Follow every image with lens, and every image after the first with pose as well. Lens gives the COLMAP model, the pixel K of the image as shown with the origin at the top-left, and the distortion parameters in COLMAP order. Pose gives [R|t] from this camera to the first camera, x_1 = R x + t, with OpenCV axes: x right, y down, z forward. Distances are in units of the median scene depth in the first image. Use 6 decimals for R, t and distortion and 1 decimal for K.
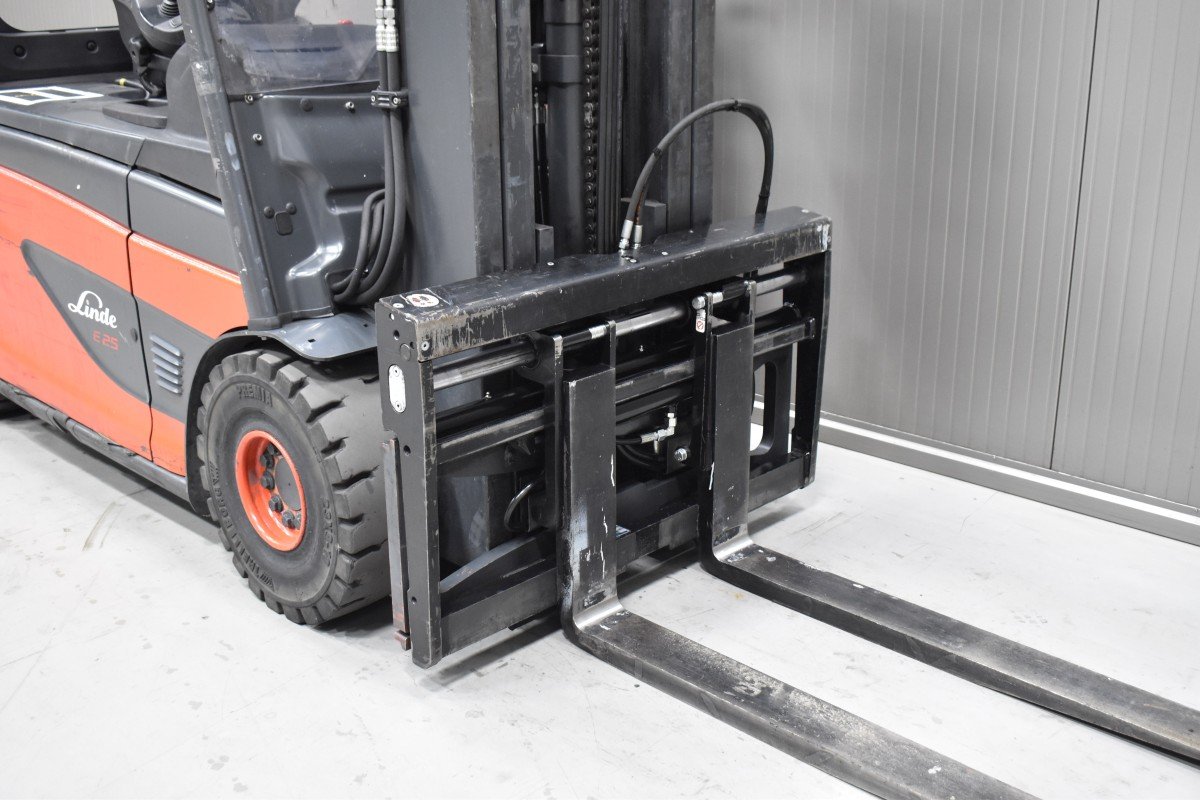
lens RADIAL K [[1291.3, 0, 600.0], [0, 1291.3, 400.0], [0, 0, 1]] dist [-0.060202, -0.008763]
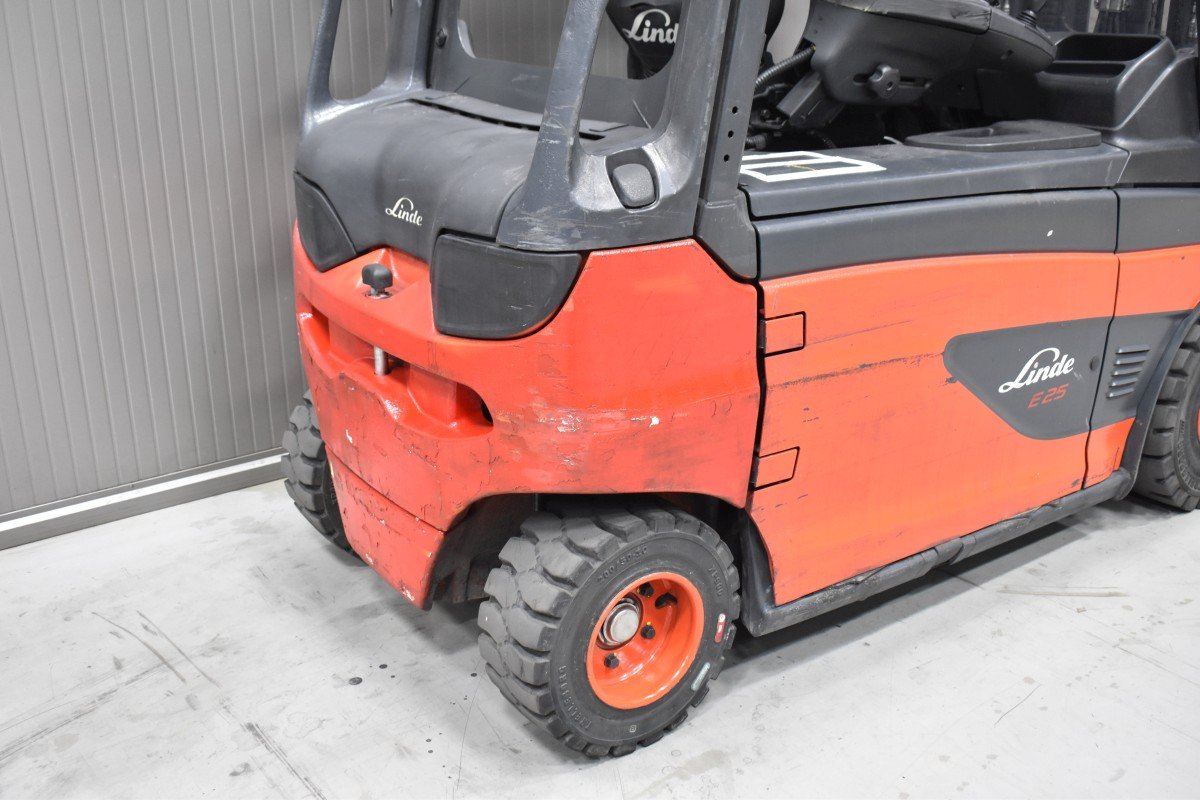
lens RADIAL K [[1232.1, 0, 600.0], [0, 1232.1, 400.0], [0, 0, 1]] dist [-0.074100, -0.002113]
pose [[0.187197, -0.330762, 0.924961, -1.384562], [0.317618, 0.911409, 0.261635, -0.411660], [-0.929557, 0.244807, 0.275669, 1.182852]]
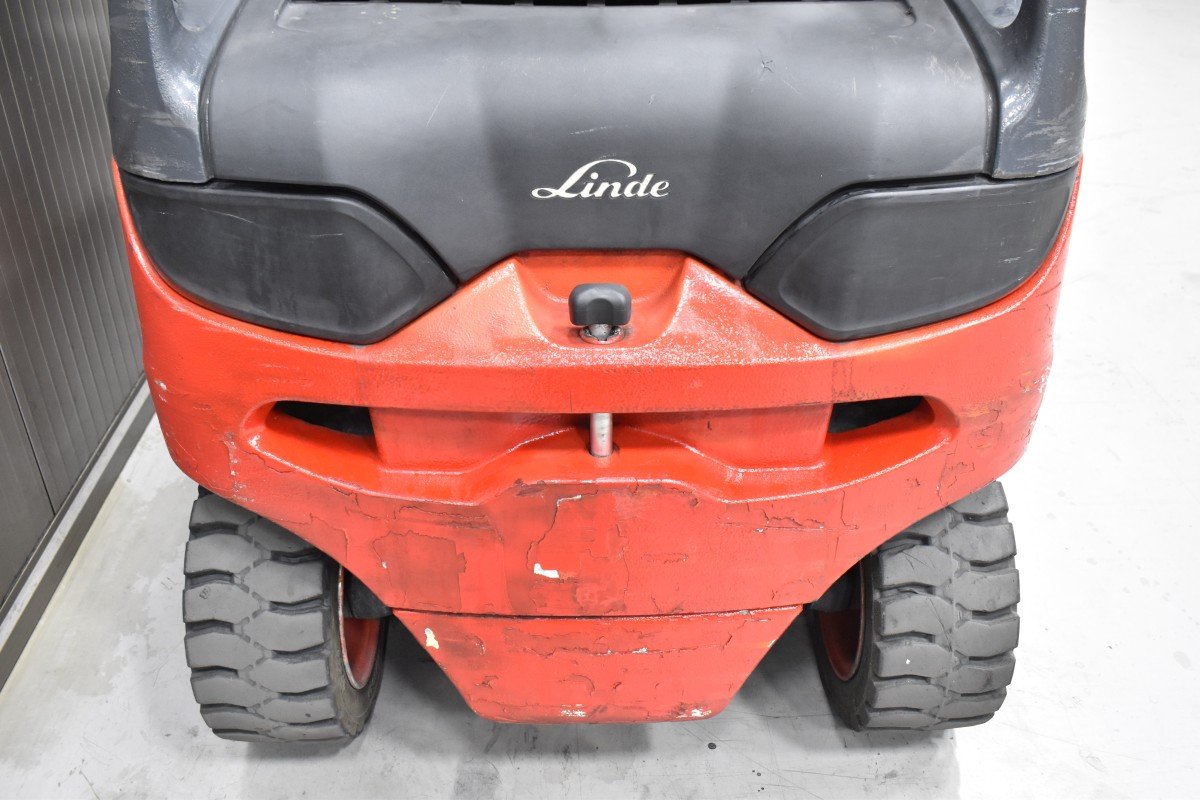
lens RADIAL K [[1133.9, 0, 600.0], [0, 1133.9, 400.0], [0, 0, 1]] dist [-0.075042, -0.002227]
pose [[-0.705618, -0.376699, 0.600167, -0.905010], [0.235722, 0.673959, 0.700153, -0.601320], [-0.668235, 0.635513, -0.386761, 1.718211]]
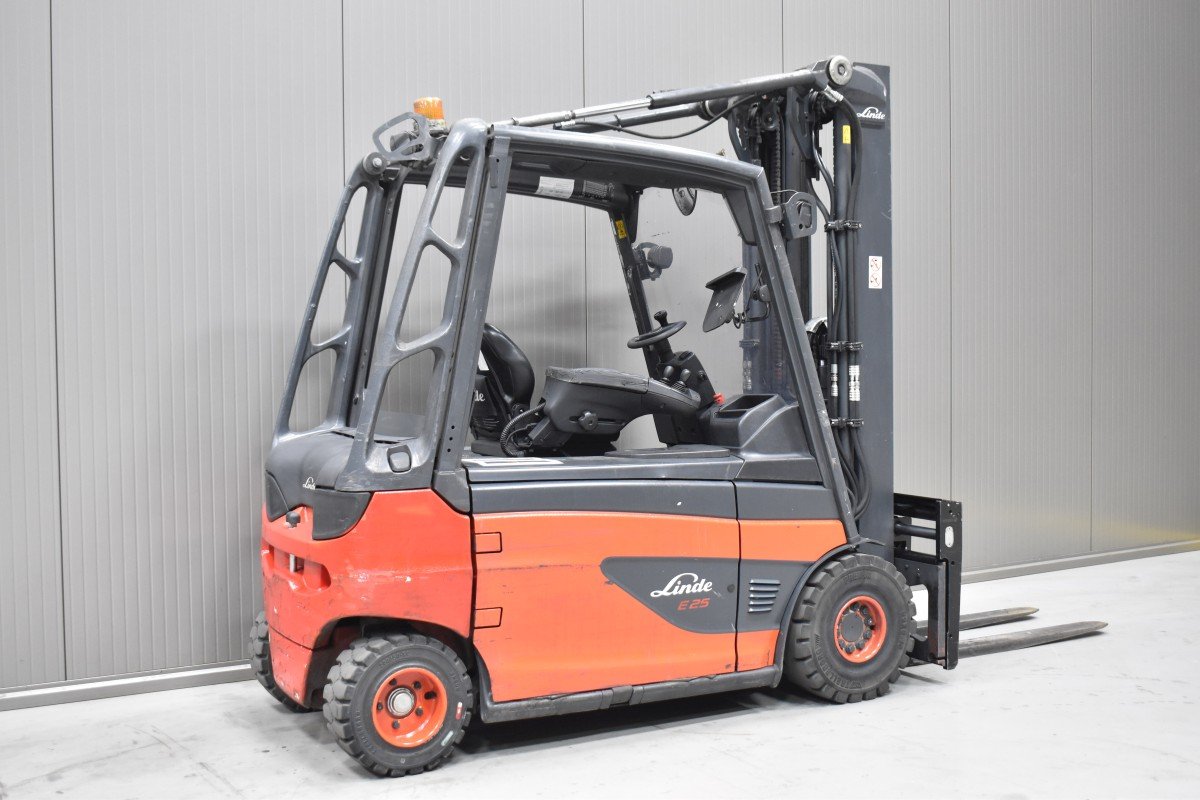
lens RADIAL K [[1375.0, 0, 600.0], [0, 1375.0, 400.0], [0, 0, 1]] dist [-0.058233, -0.034377]
pose [[0.288323, -0.034954, 0.956895, -2.162318], [0.314398, 0.947385, -0.060125, -0.234427], [-0.904447, 0.318182, 0.284142, 0.638838]]
